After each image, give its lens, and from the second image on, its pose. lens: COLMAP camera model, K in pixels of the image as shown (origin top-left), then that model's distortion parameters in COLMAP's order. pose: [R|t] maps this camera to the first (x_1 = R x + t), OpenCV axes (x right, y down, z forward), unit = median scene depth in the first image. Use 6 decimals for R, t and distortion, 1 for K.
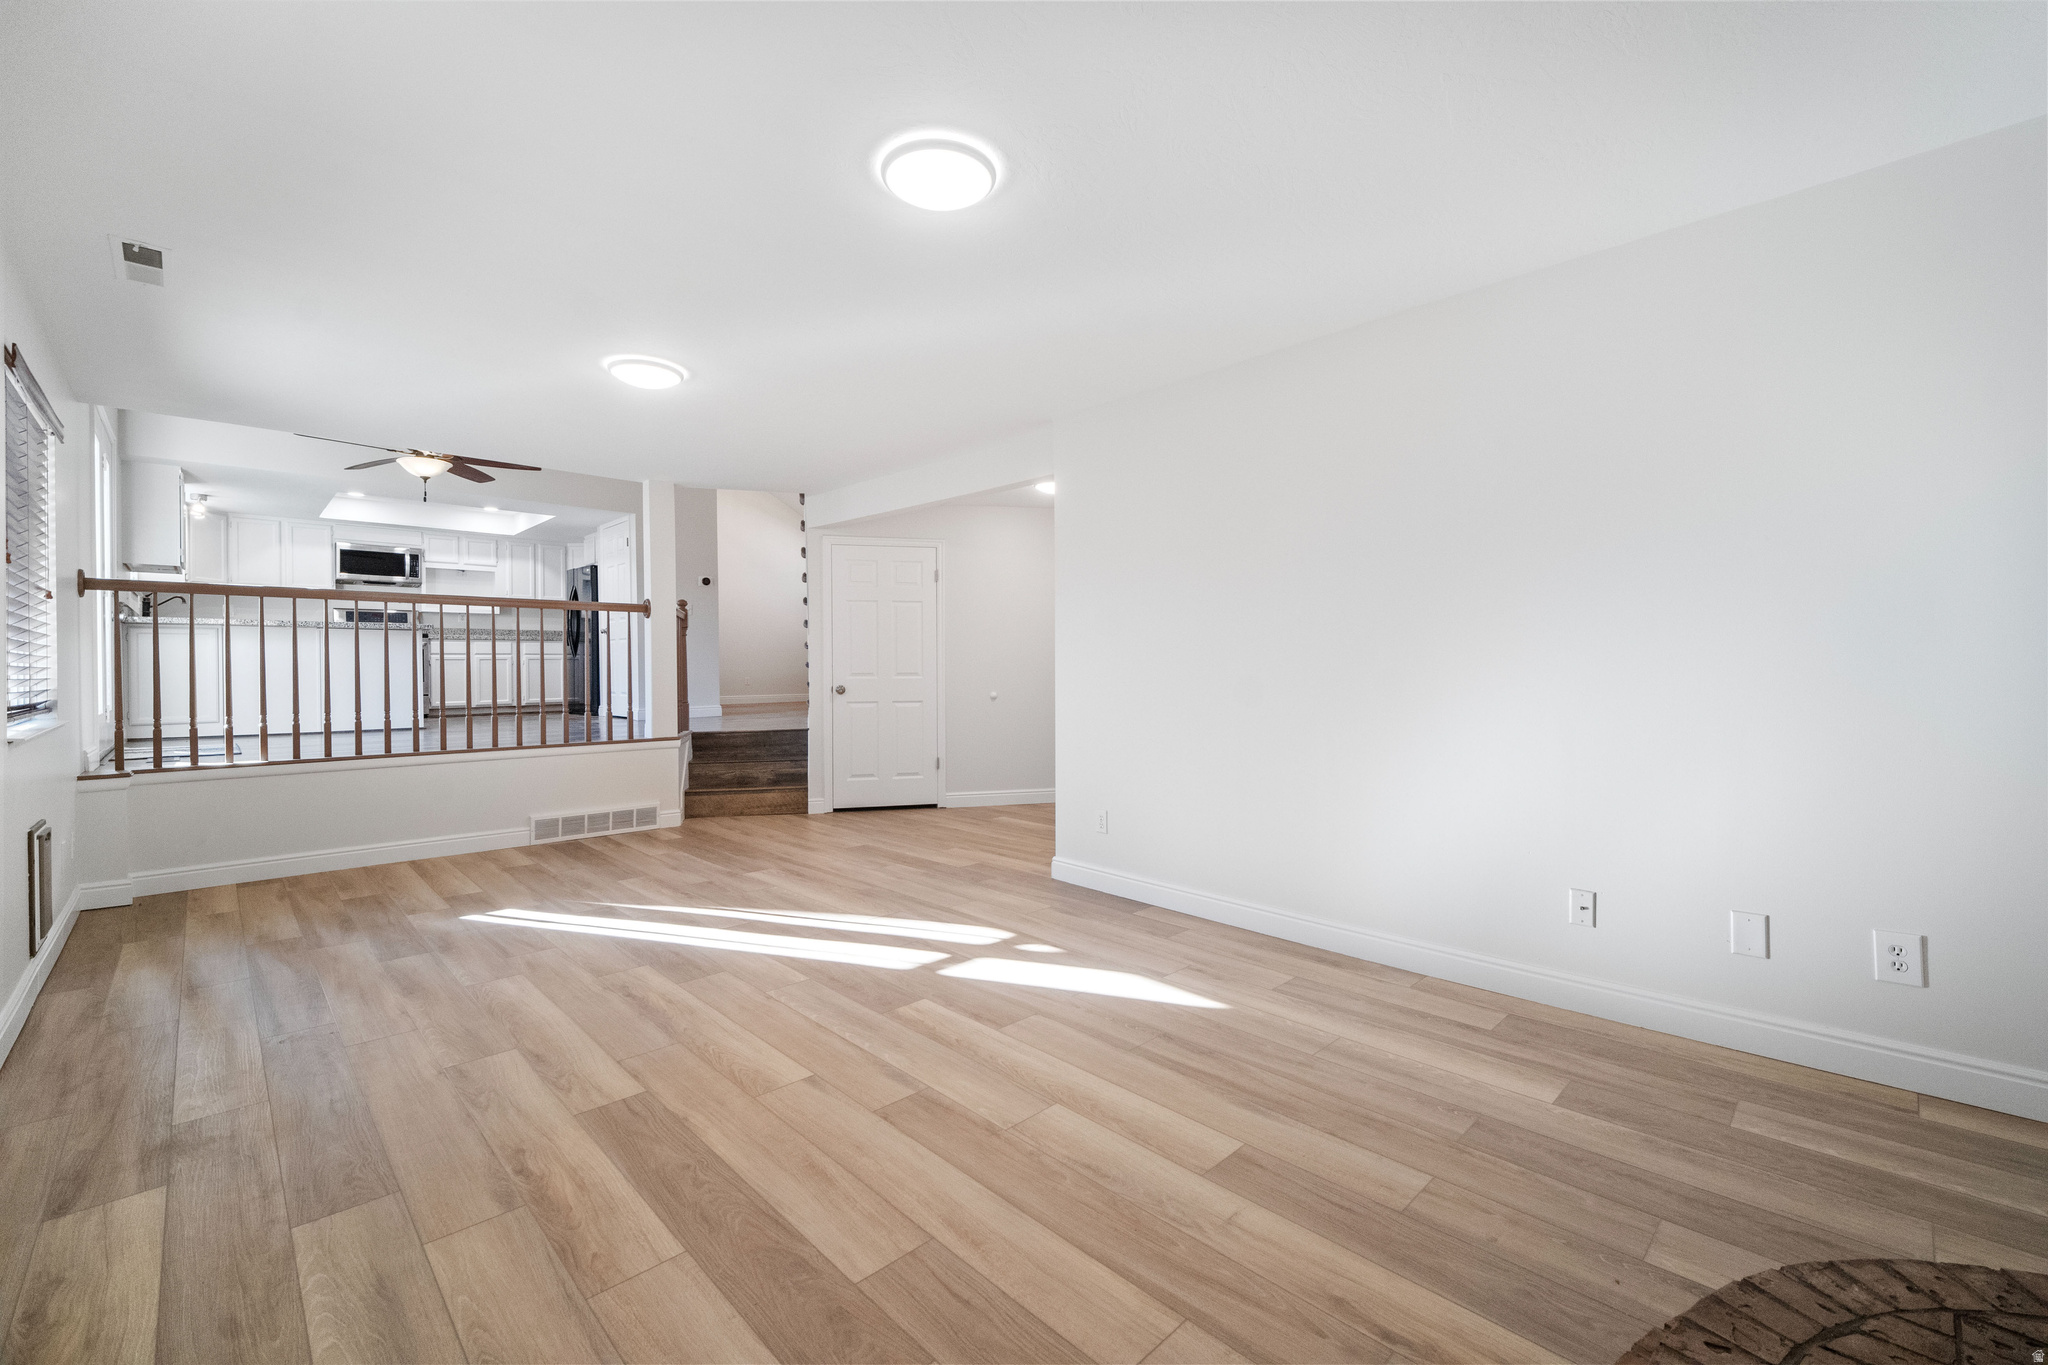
lens RADIAL K [[868.8, 0, 1023.8], [0, 868.8, 682.6], [0, 0, 1]] dist [0.003000, 0.000482]
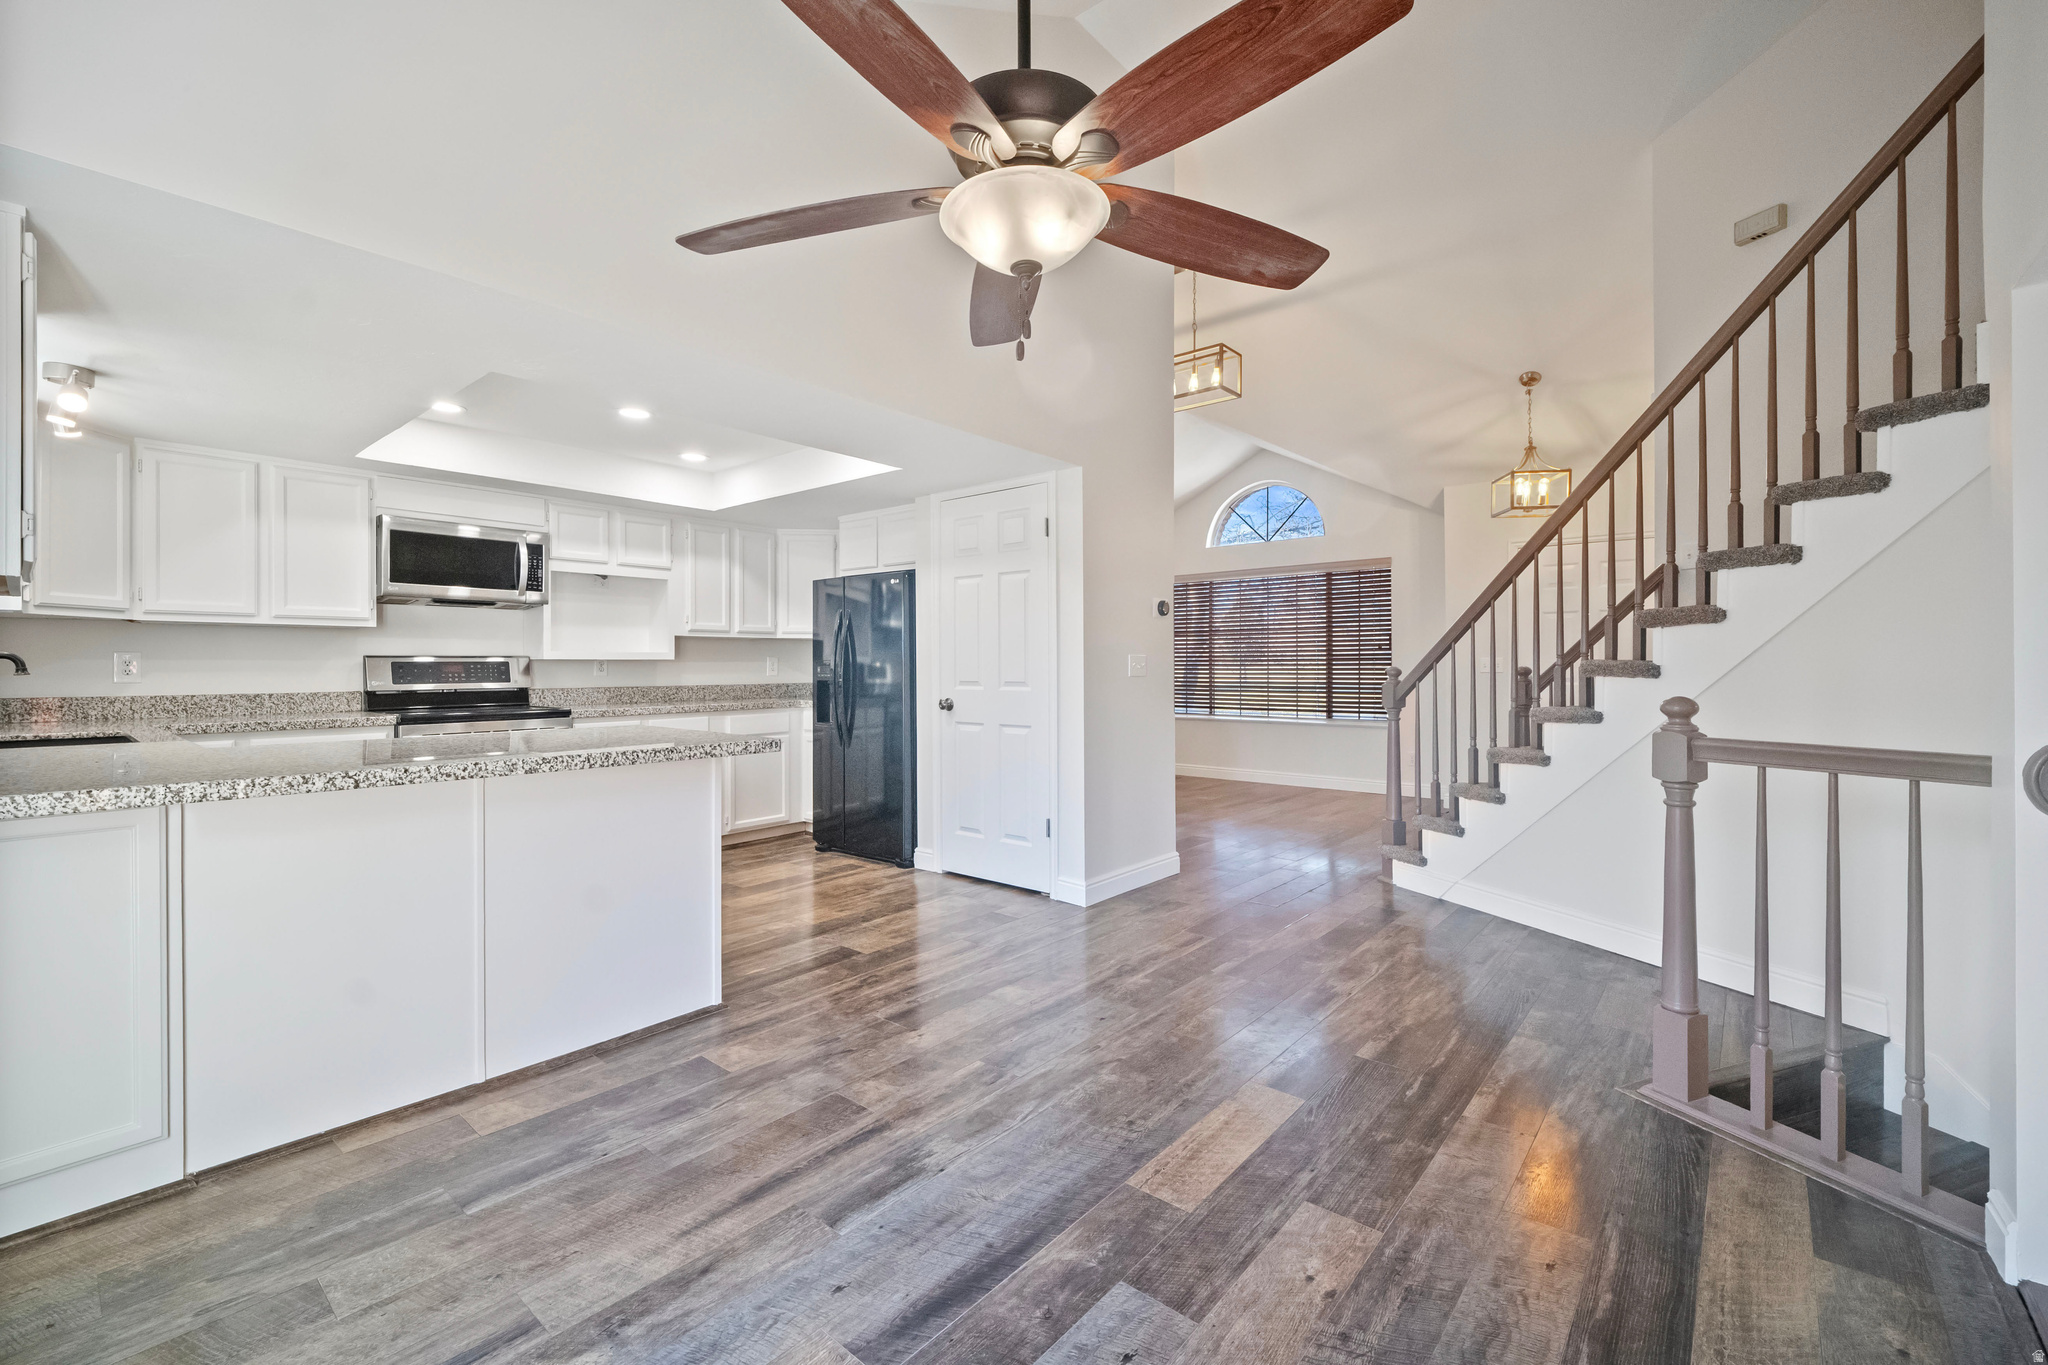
lens RADIAL K [[868.8, 0, 1025.5], [0, 868.8, 673.1], [0, 0, 1]] dist [0.003000, 0.000482]
pose [[0.993245, -0.000376, 0.116037, -0.490637], [0.001688, 0.999936, -0.011201, -0.069979], [-0.116025, 0.011322, 0.993182, 0.491638]]
